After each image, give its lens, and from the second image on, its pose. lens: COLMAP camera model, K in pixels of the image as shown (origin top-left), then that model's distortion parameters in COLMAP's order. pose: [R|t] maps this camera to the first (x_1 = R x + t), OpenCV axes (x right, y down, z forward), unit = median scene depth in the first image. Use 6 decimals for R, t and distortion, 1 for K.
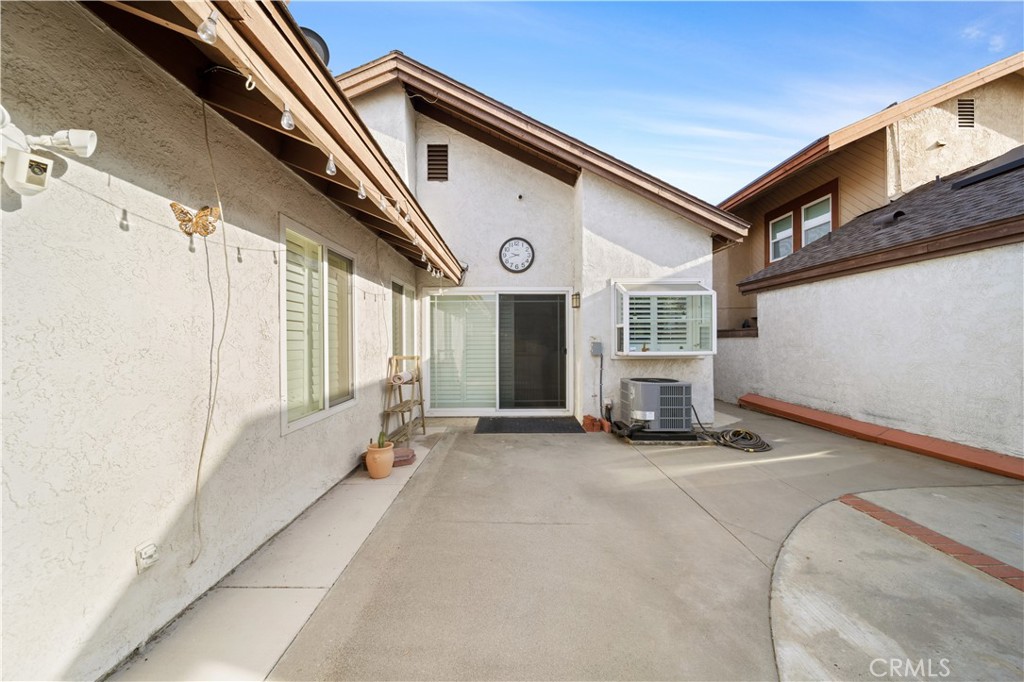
lens RADIAL K [[360.5, 0, 512.4], [0, 360.5, 339.7], [0, 0, 1]] dist [0.001507, -0.001152]
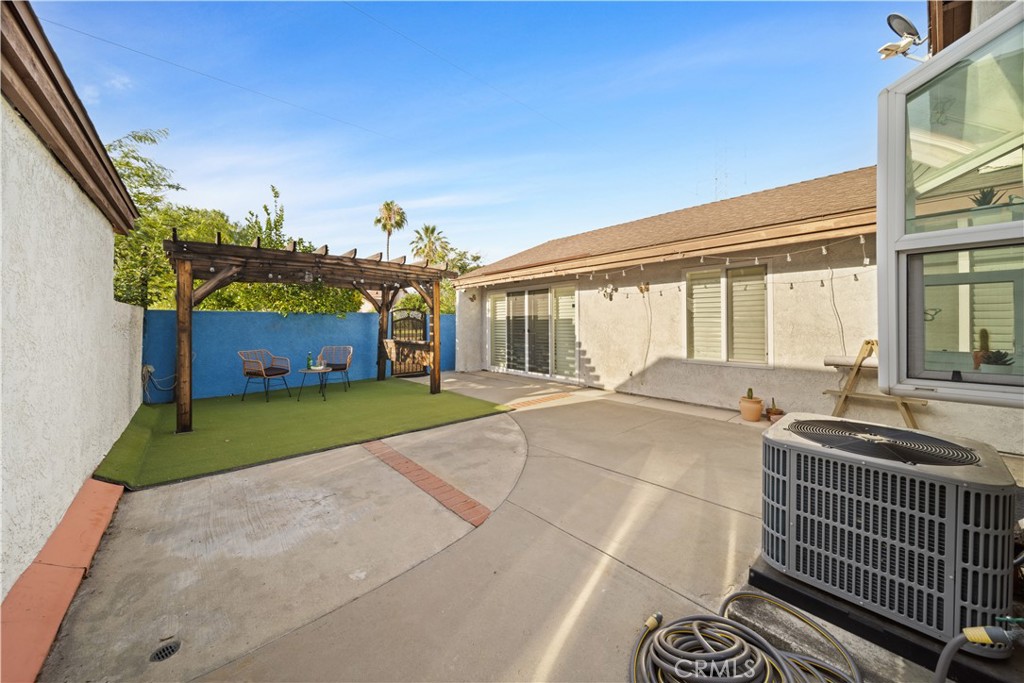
lens RADIAL K [[360.5, 0, 504.3], [0, 360.5, 325.9], [0, 0, 1]] dist [0.001507, -0.001152]
pose [[-0.772158, 0.006471, -0.635398, 0.797258], [0.002179, 0.999969, 0.007536, 0.001664], [0.635427, 0.004434, -0.772148, 0.941898]]
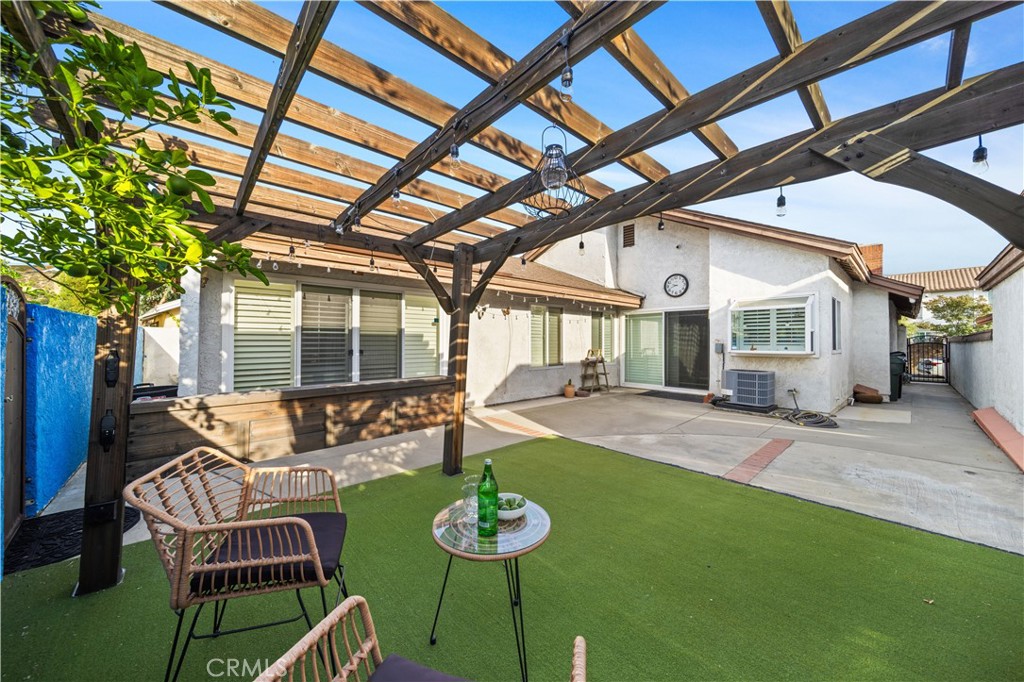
lens RADIAL K [[360.5, 0, 513.4], [0, 360.5, 340.0], [0, 0, 1]] dist [0.001507, -0.001152]
pose [[0.662756, 0.002908, -0.748830, 0.759159], [-0.006241, 0.999979, -0.001640, 0.000456], [0.748809, 0.005760, 0.662761, -0.561061]]
